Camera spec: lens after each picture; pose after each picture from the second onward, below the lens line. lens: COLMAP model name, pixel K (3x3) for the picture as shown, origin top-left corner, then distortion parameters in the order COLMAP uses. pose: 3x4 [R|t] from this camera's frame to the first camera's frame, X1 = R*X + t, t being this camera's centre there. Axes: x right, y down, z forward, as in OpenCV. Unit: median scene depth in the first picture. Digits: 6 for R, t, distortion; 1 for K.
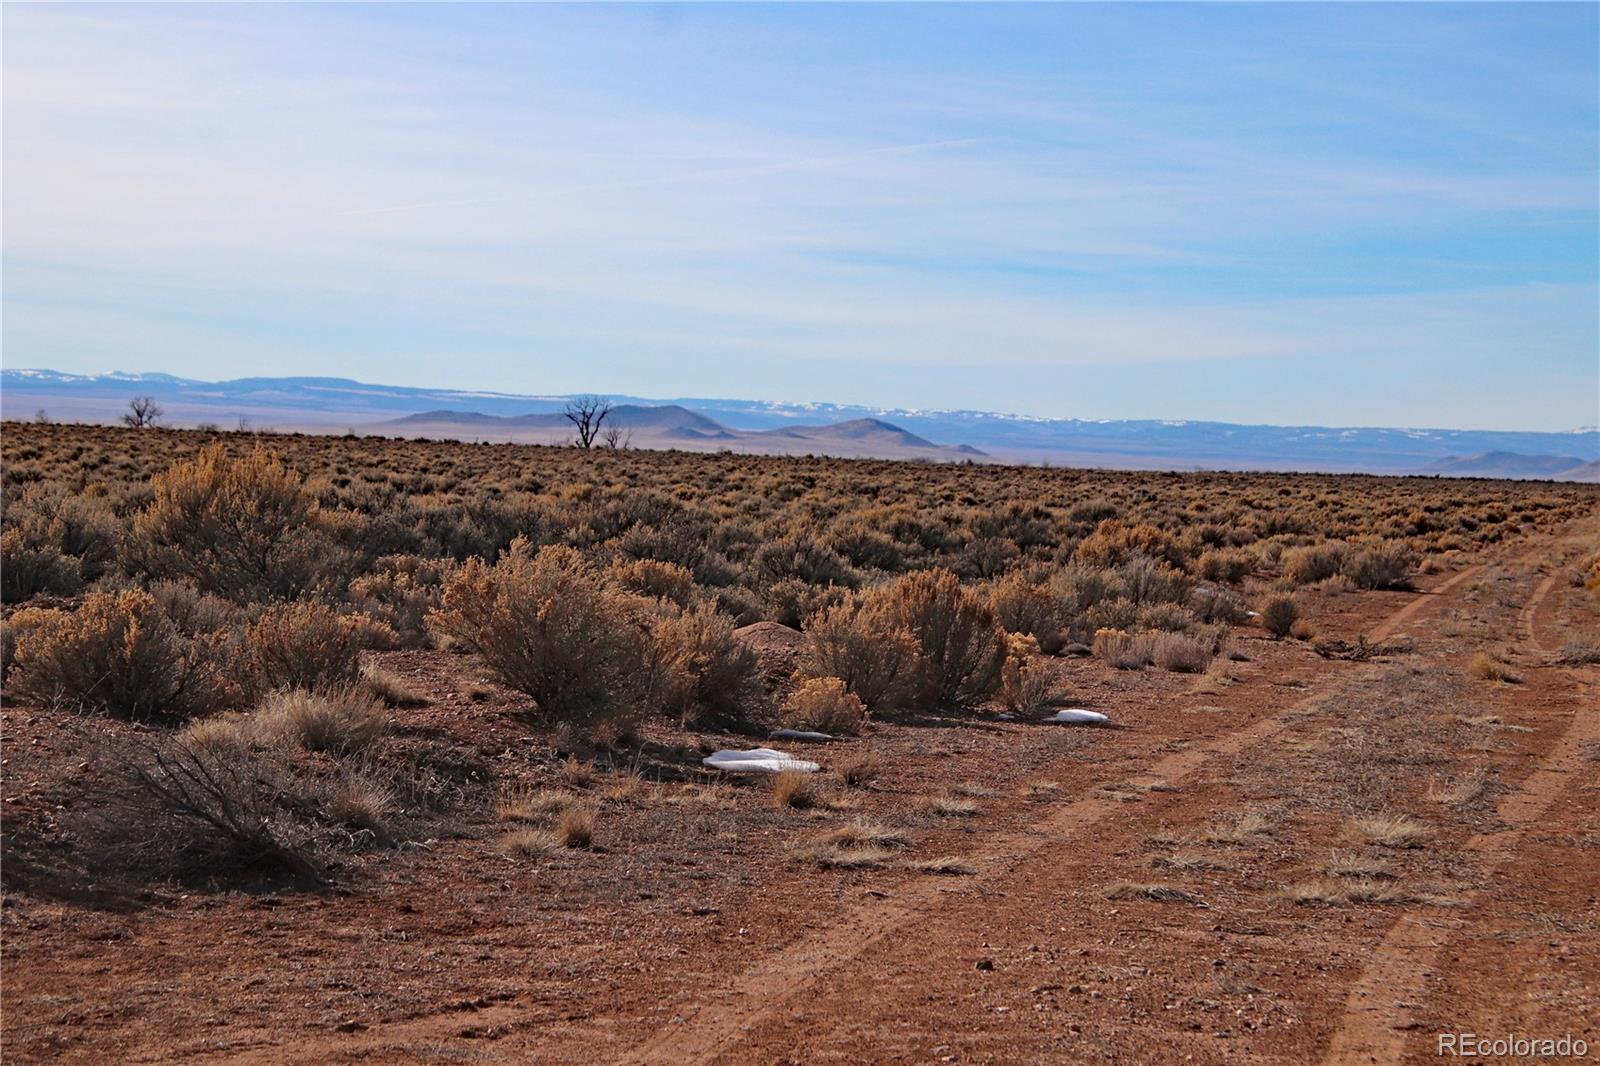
lens RADIAL K [[5155.0, 0, 810.5], [0, 5155.0, 560.4], [0, 0, 1]] dist [1.192601, 3.977842]
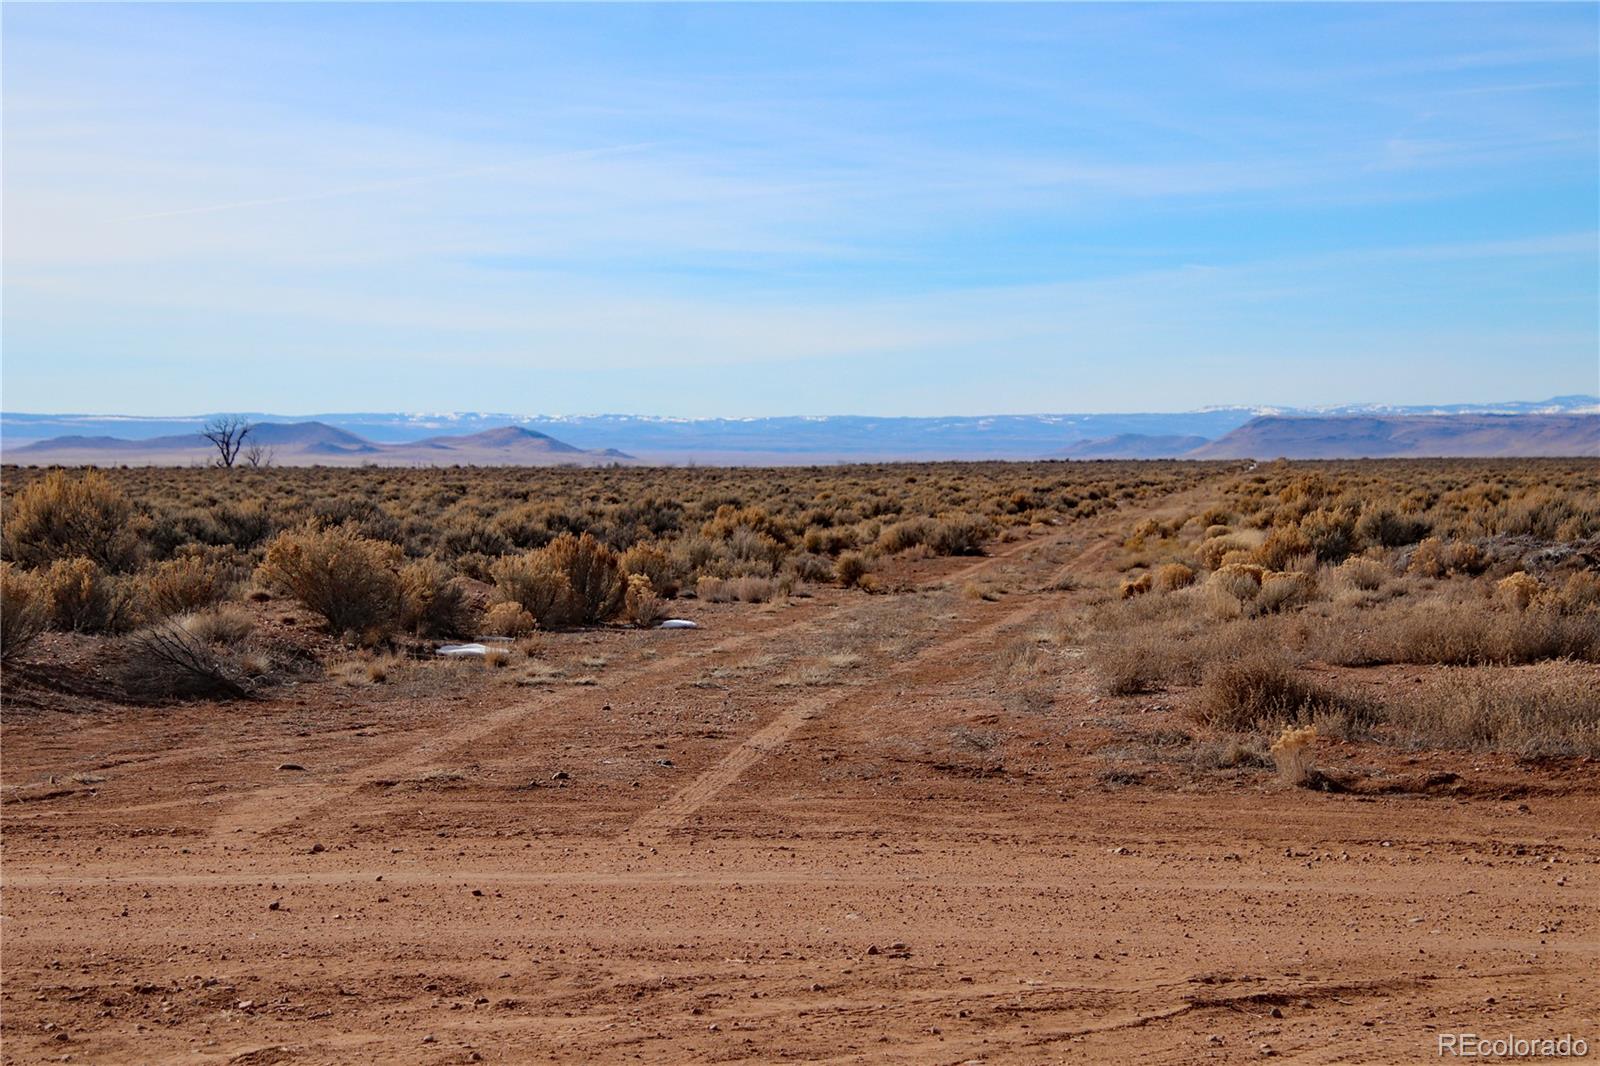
lens RADIAL K [[5155.0, 0, 810.5], [0, 5155.0, 560.4], [0, 0, 1]] dist [1.192601, 3.977842]
pose [[0.996615, -0.047130, 0.067363, -0.003068], [0.047166, 0.998886, 0.001056, 0.003638], [-0.067338, 0.002125, 0.997728, -0.156590]]
